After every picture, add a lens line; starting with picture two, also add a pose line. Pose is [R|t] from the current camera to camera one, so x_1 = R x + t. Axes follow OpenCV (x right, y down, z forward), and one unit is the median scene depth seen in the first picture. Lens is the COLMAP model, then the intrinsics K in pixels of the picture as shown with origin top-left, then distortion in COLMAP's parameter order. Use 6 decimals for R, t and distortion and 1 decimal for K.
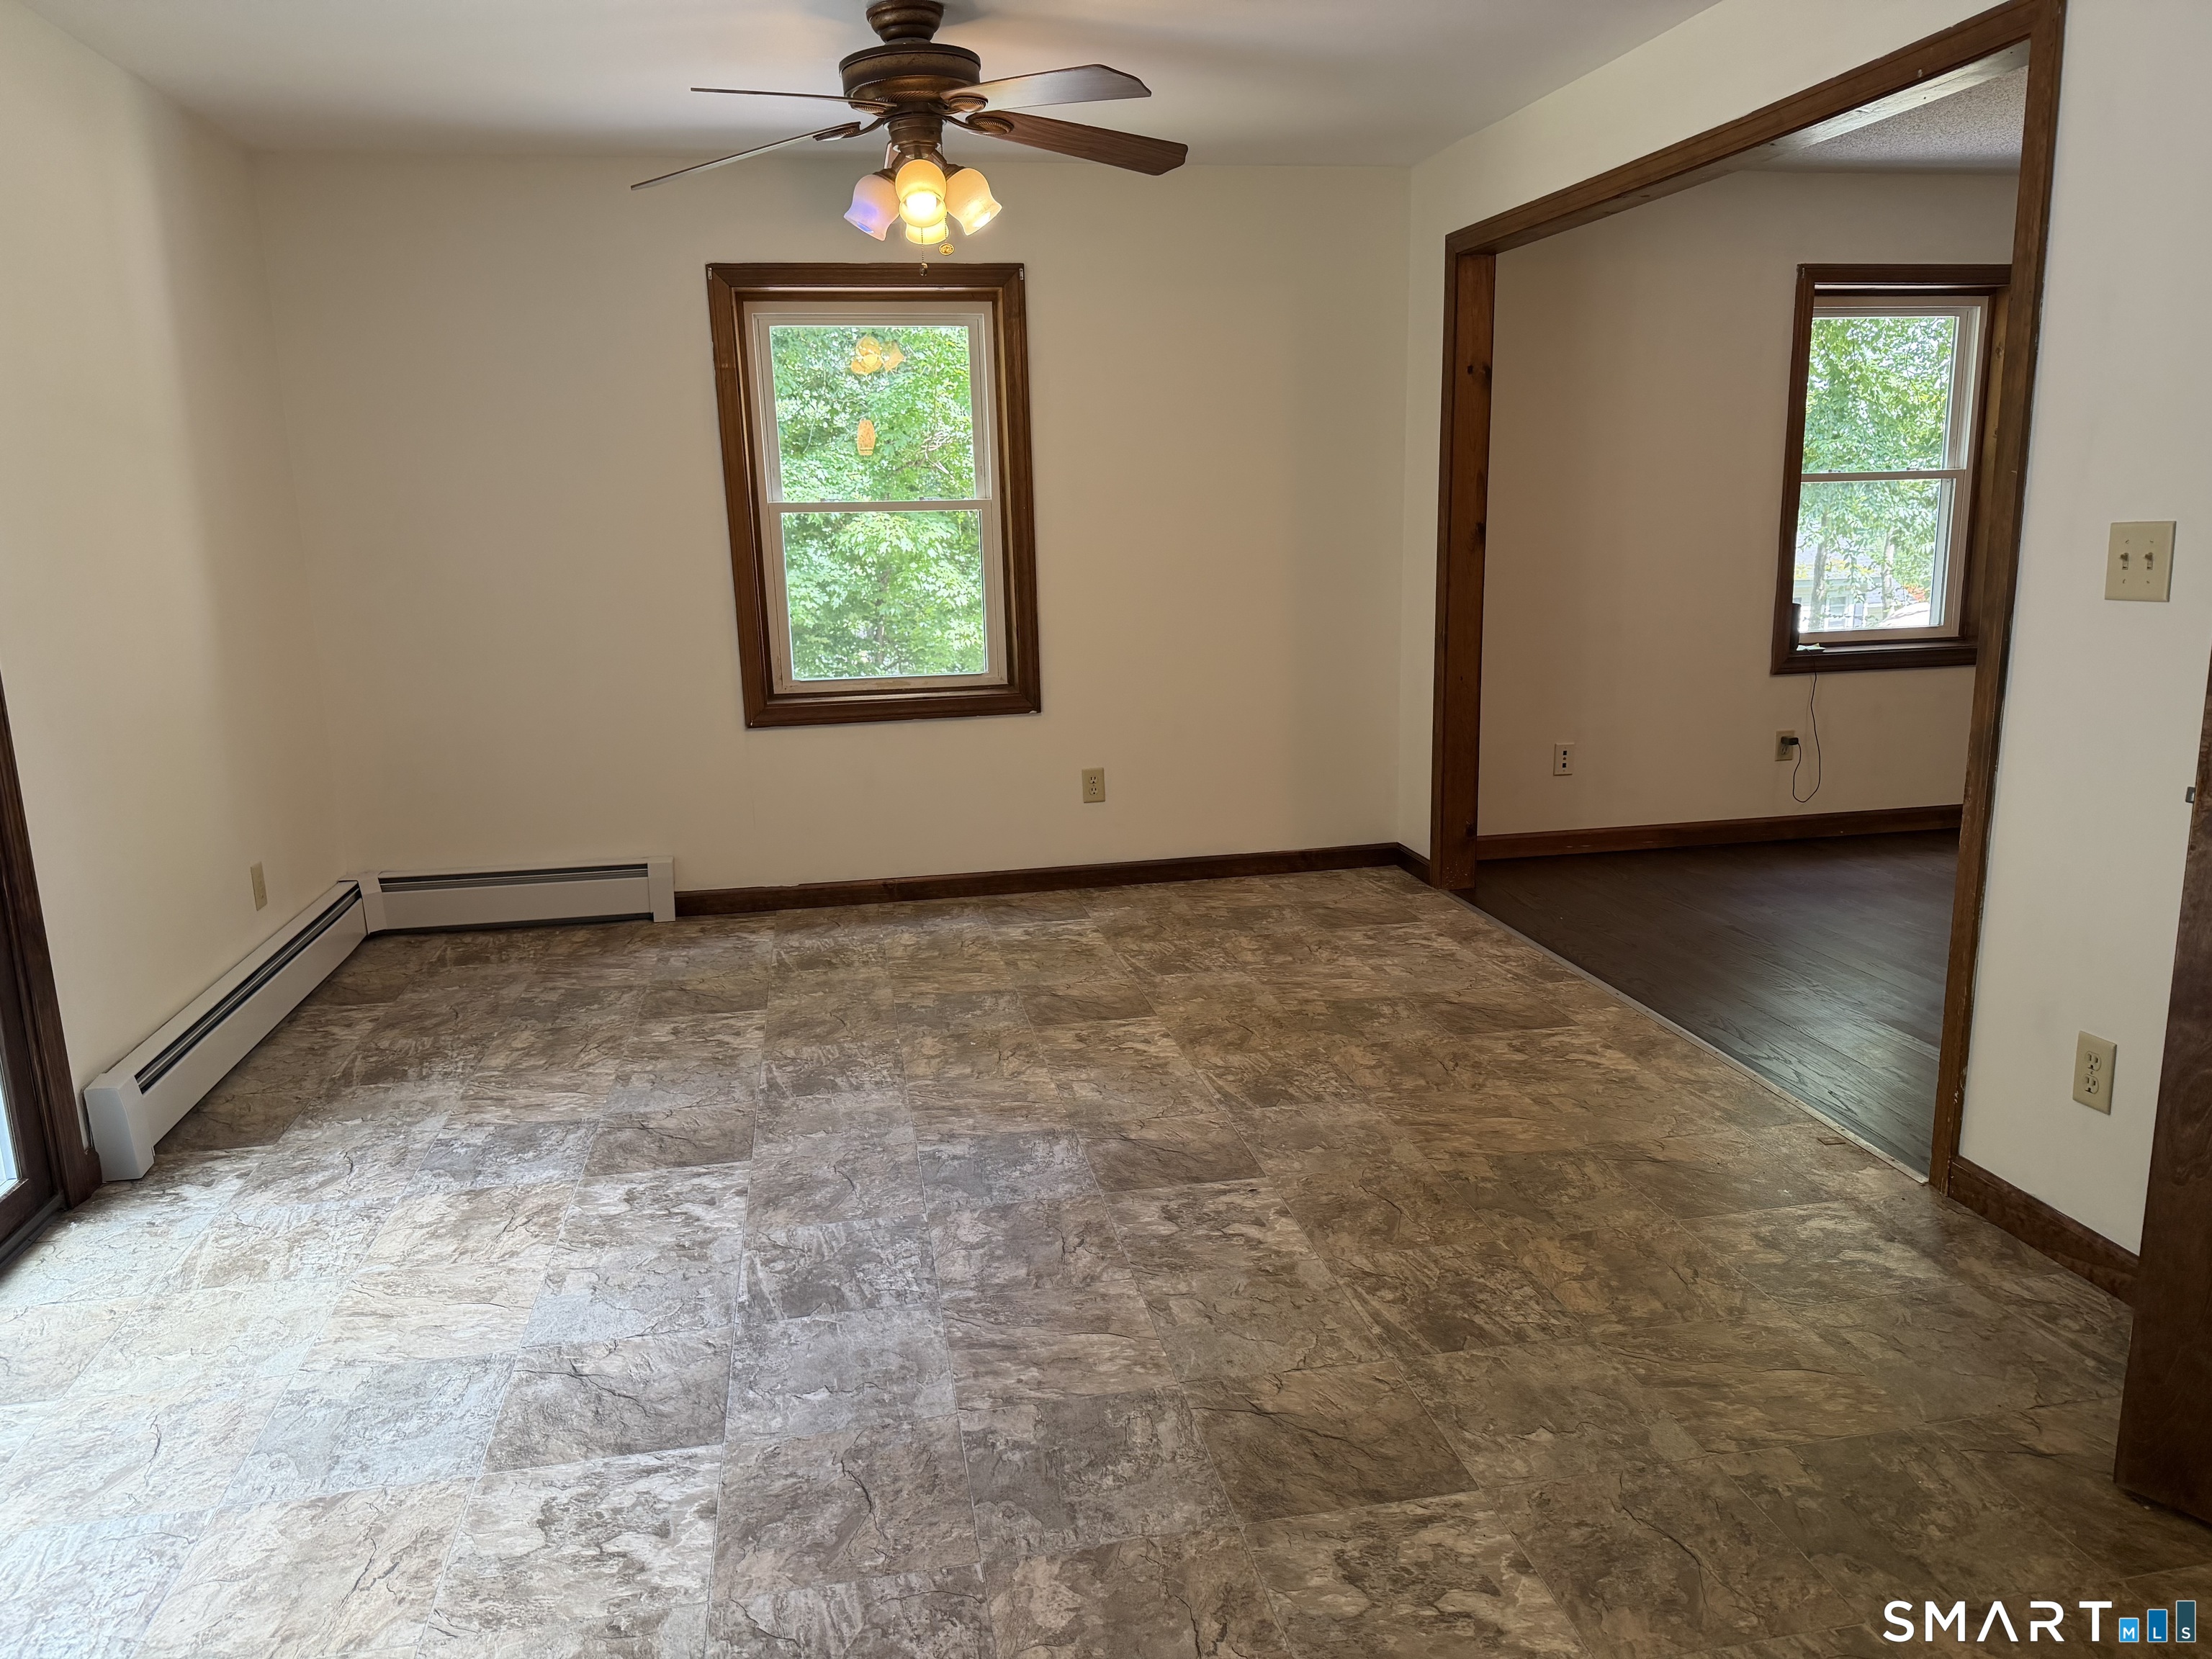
lens RADIAL K [[1553.7, 0, 1114.0], [0, 1553.7, 833.0], [0, 0, 1]] dist [0.156522, -0.280240]
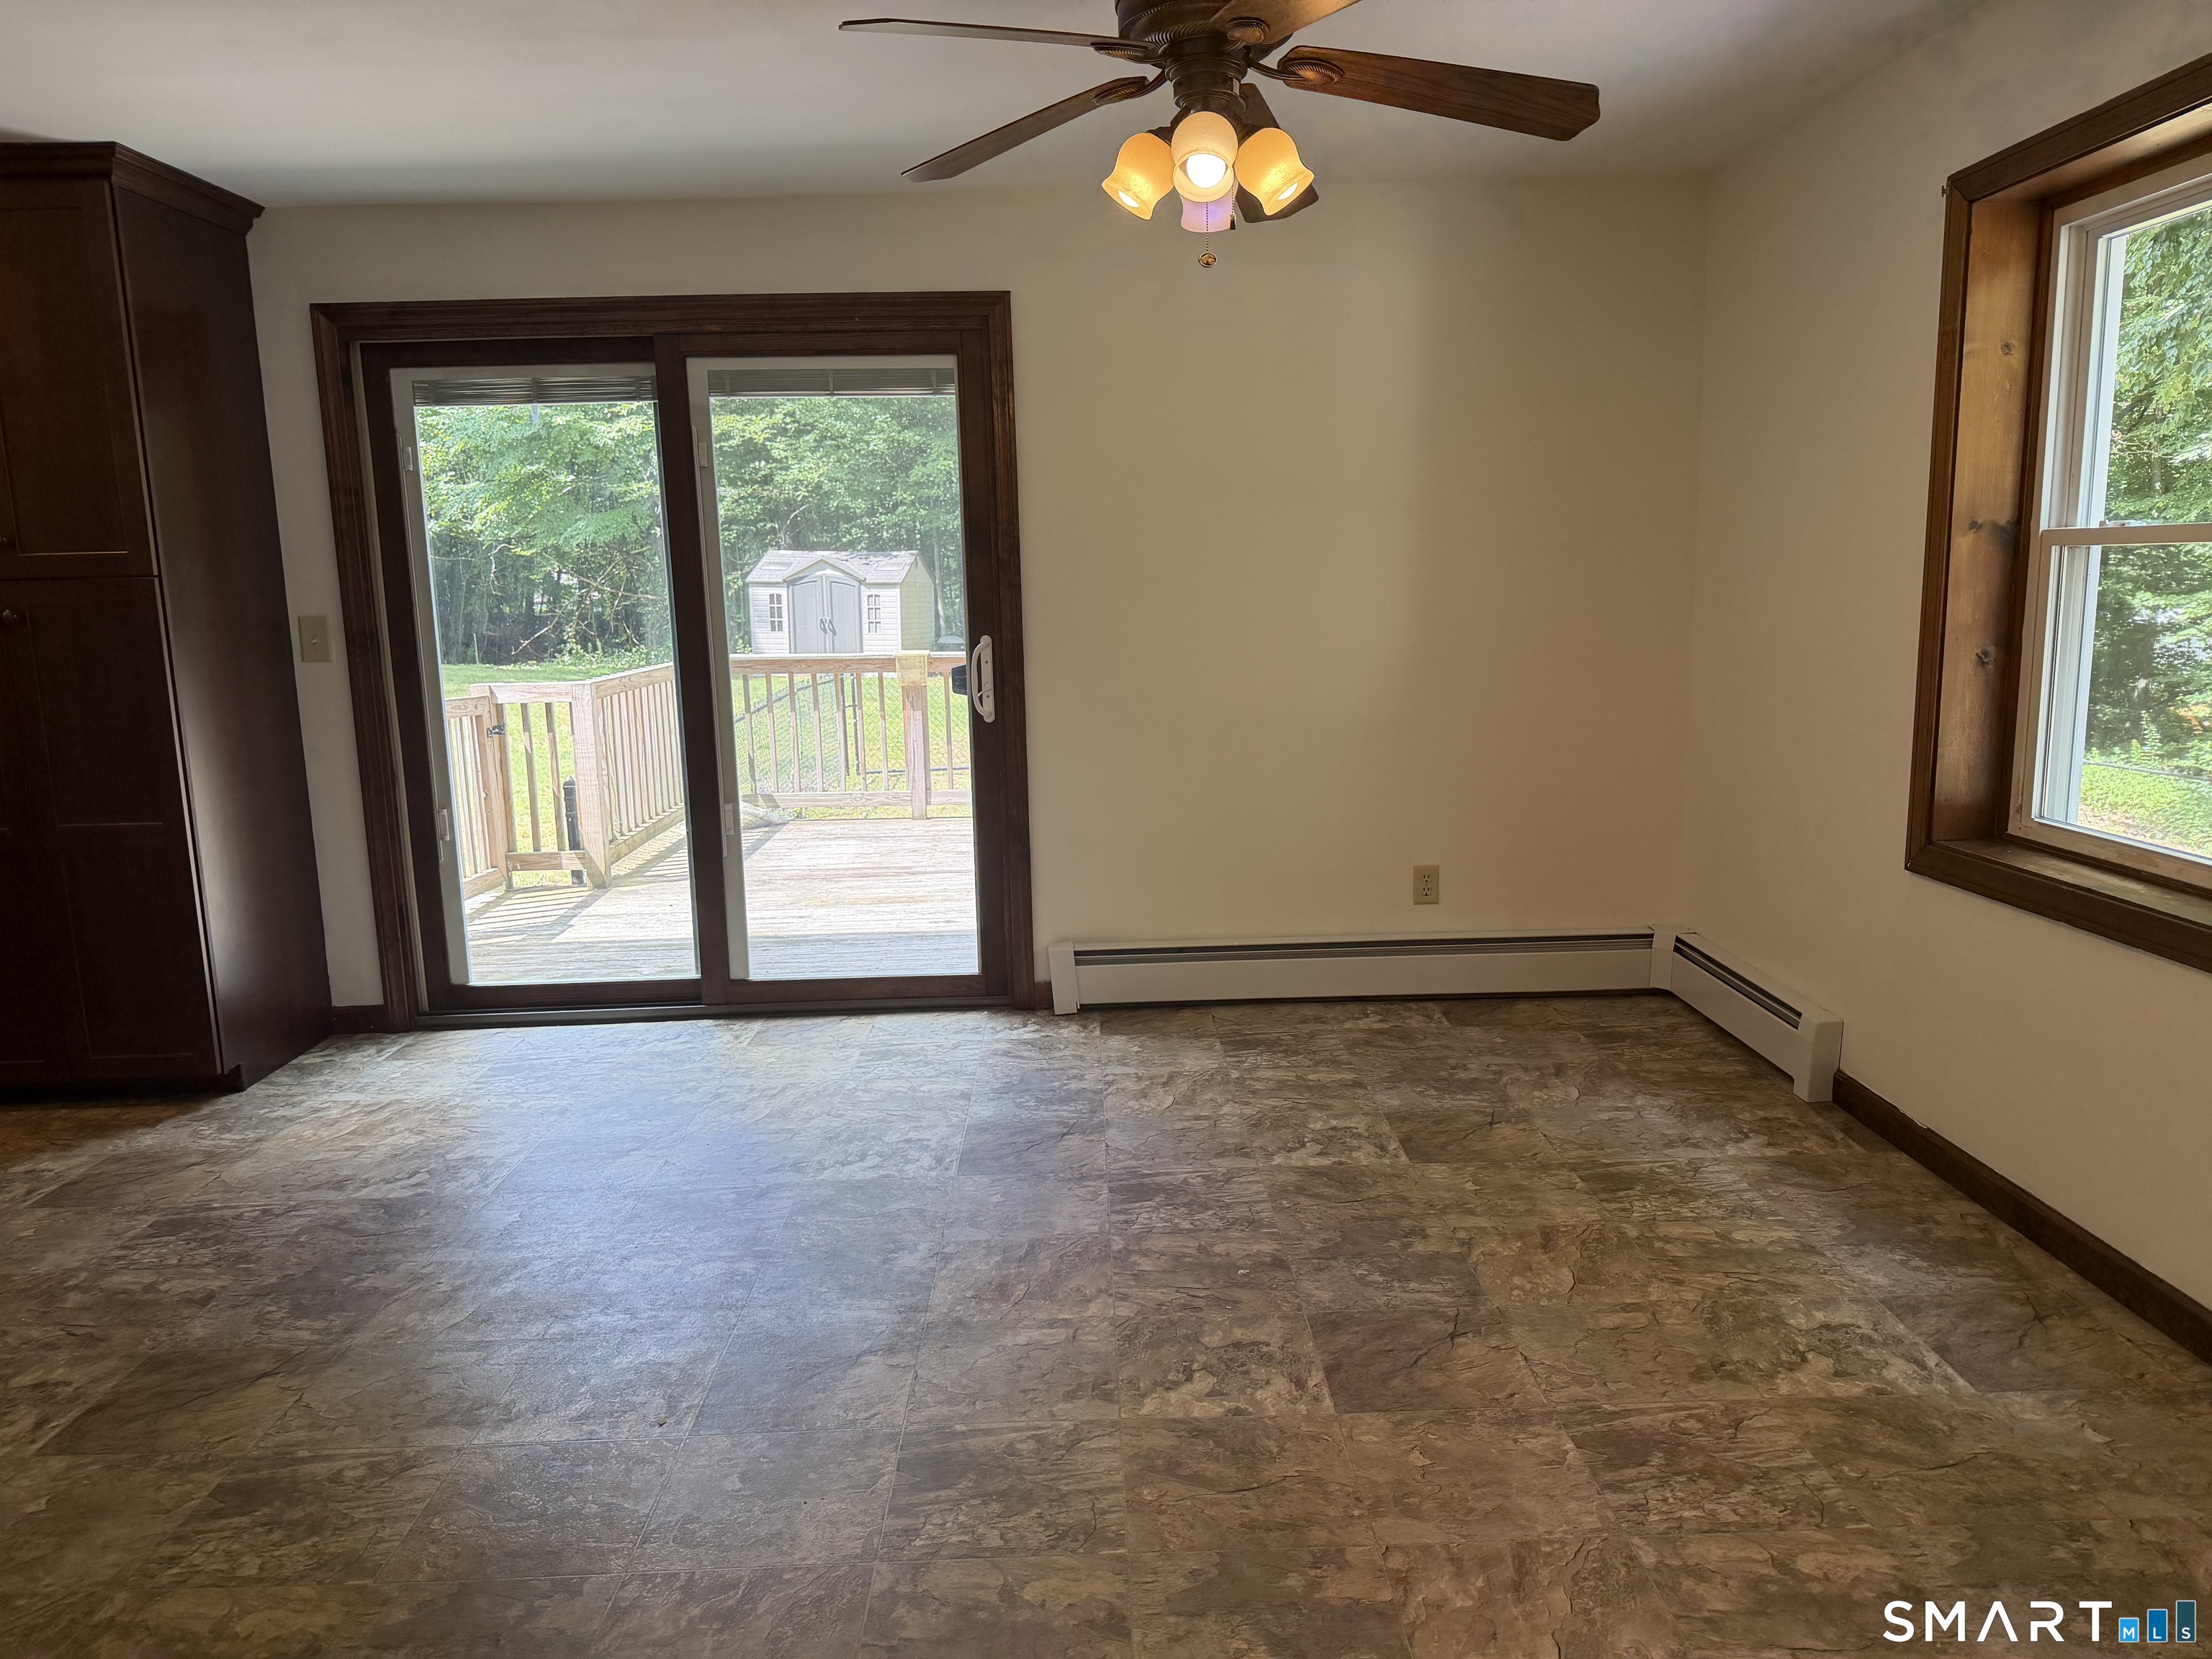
lens RADIAL K [[1553.7, 0, 1114.0], [0, 1553.7, 833.0], [0, 0, 1]] dist [0.156522, -0.280240]
pose [[-0.171678, 0.187714, -0.967104, 0.575582], [-0.175851, 0.960074, 0.217566, -0.207771], [0.969331, 0.207417, -0.131814, 0.940142]]
